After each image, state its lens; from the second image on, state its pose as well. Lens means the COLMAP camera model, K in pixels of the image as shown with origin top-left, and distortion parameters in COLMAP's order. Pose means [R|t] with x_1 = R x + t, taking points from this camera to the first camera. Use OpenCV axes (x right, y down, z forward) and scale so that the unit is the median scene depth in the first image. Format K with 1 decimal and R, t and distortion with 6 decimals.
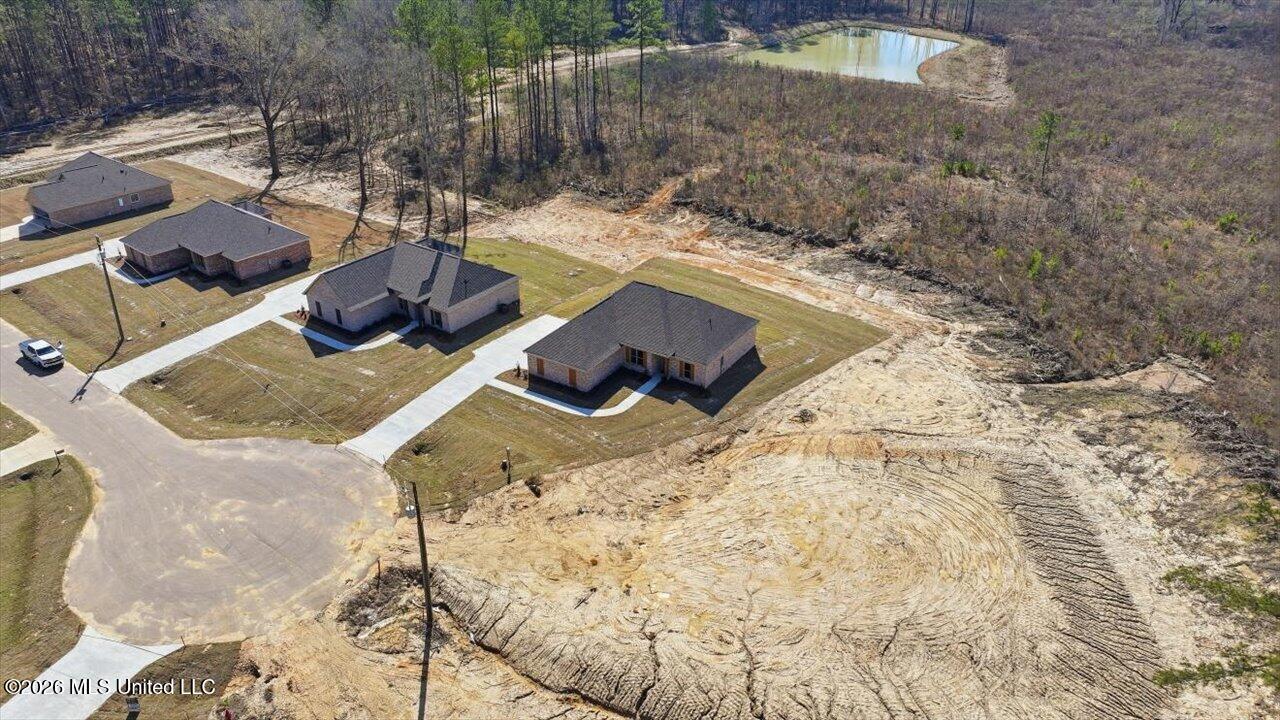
lens RADIAL K [[899.0, 0, 644.8], [0, 899.0, 355.5], [0, 0, 1]] dist [-0.004654, 0.013881]
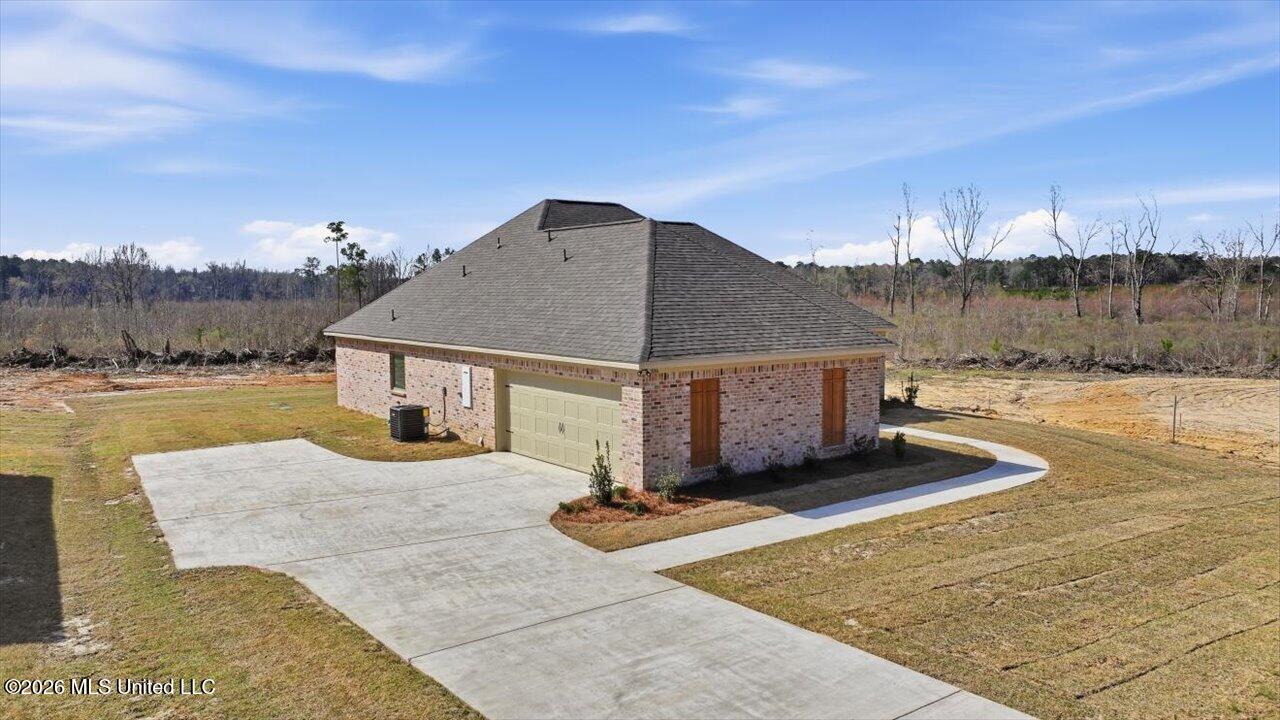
lens RADIAL K [[899.0, 0, 643.9], [0, 899.0, 356.2], [0, 0, 1]] dist [-0.004654, 0.013881]
pose [[0.363510, -0.074143, 0.928635, -0.294379], [0.443314, 0.890494, -0.102436, 0.013006], [-0.819349, 0.448913, 0.356572, 0.874300]]
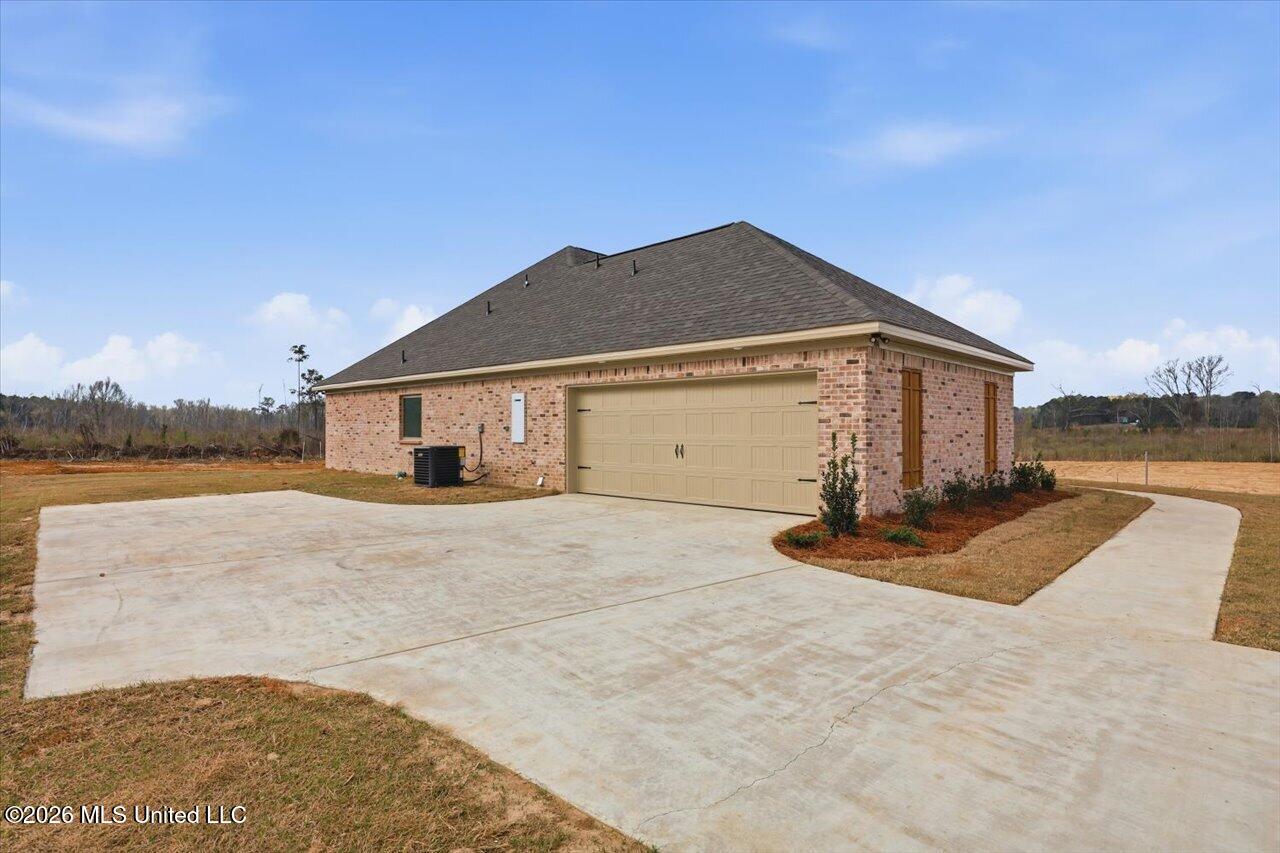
lens RADIAL K [[651.1, 0, 638.2], [0, 651.1, 429.3], [0, 0, 1]] dist [0.004808, -0.003066]
pose [[0.203870, -0.005228, 0.978984, -0.219675], [0.459178, 0.883681, -0.090903, 0.001276], [-0.864634, 0.468061, 0.182557, 0.958425]]
